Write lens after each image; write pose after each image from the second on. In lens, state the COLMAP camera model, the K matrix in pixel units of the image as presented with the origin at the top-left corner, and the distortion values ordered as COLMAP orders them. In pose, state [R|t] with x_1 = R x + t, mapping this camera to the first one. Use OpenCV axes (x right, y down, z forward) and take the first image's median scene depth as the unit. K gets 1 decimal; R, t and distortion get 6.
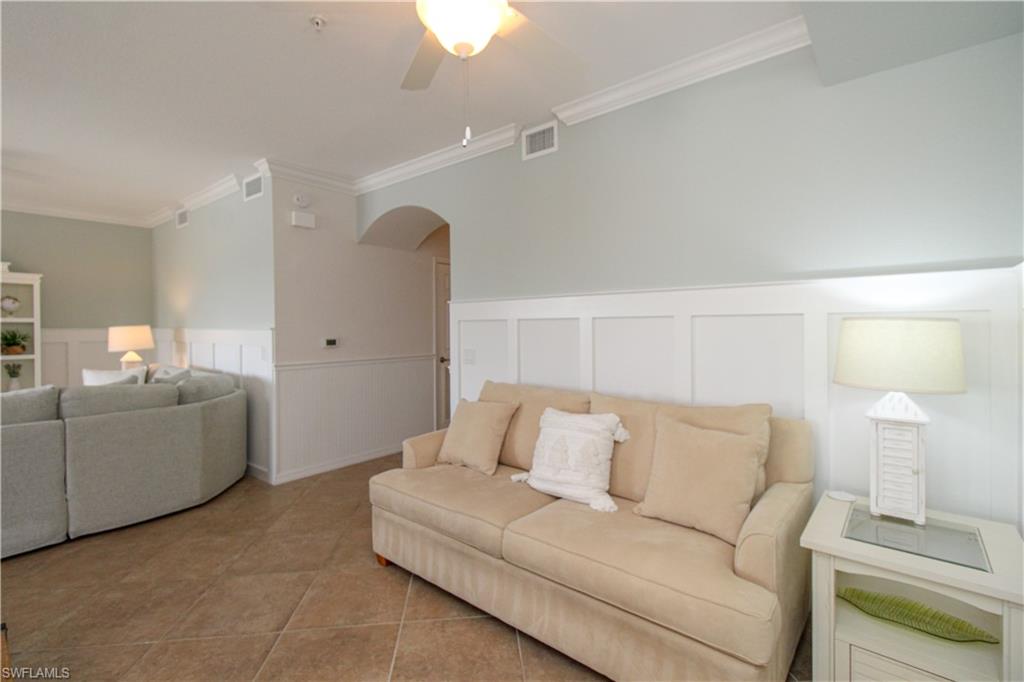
lens RADIAL K [[476.2, 0, 512.0], [0, 476.2, 328.1], [0, 0, 1]] dist [0.029537, -0.005264]
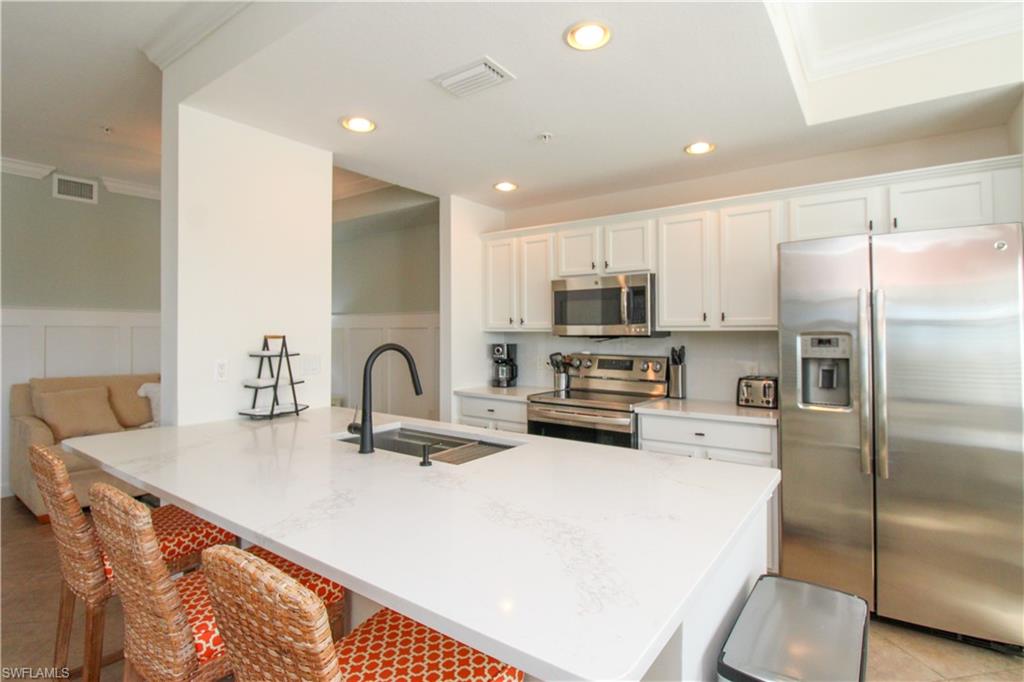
lens RADIAL K [[503.9, 0, 529.6], [0, 503.9, 328.2], [0, 0, 1]] dist [0.001113, -0.009592]
pose [[-0.076351, 0.013715, 0.996987, -1.340375], [0.003156, 0.999904, -0.013514, 0.007726], [-0.997076, 0.002115, -0.076387, -0.119224]]
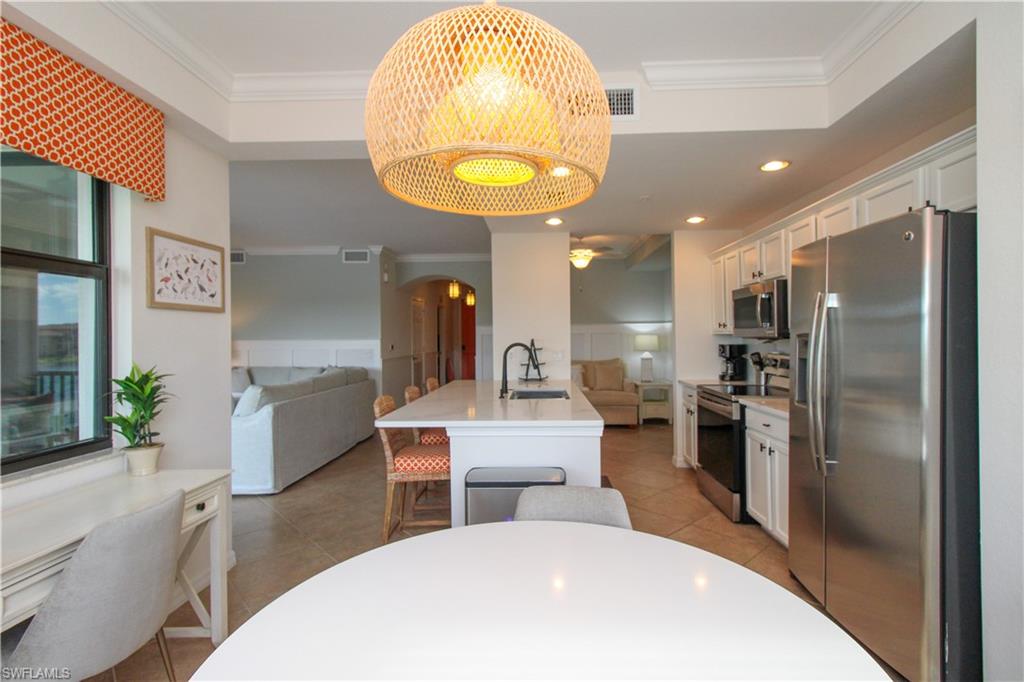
lens RADIAL K [[482.0, 0, 522.6], [0, 482.0, 337.7], [0, 0, 1]] dist [0.009923, -0.009141]
pose [[0.791102, -0.004939, 0.611664, -1.436206], [0.010042, 0.999938, -0.004912, 0.010482], [-0.611601, 0.010028, 0.791103, -0.910056]]
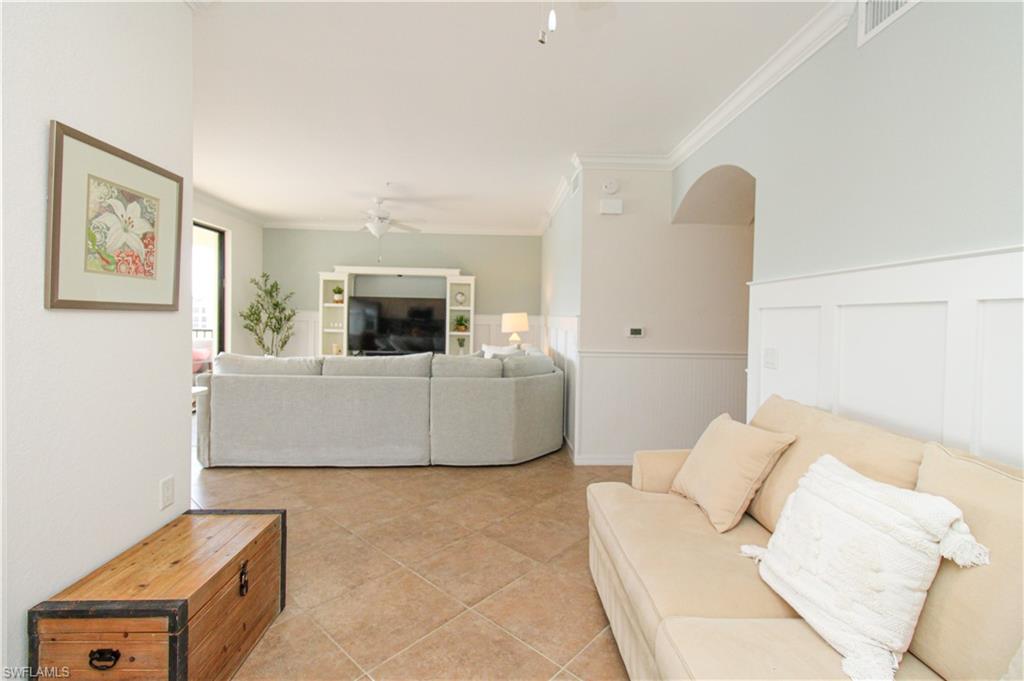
lens RADIAL K [[462.9, 0, 509.5], [0, 462.9, 329.6], [0, 0, 1]] dist [0.002763, -0.000673]
pose [[0.669472, 0.038131, -0.741858, 0.179633], [-0.026259, 0.999272, 0.027665, 0.008833], [0.742373, 0.000960, 0.669986, 0.262542]]
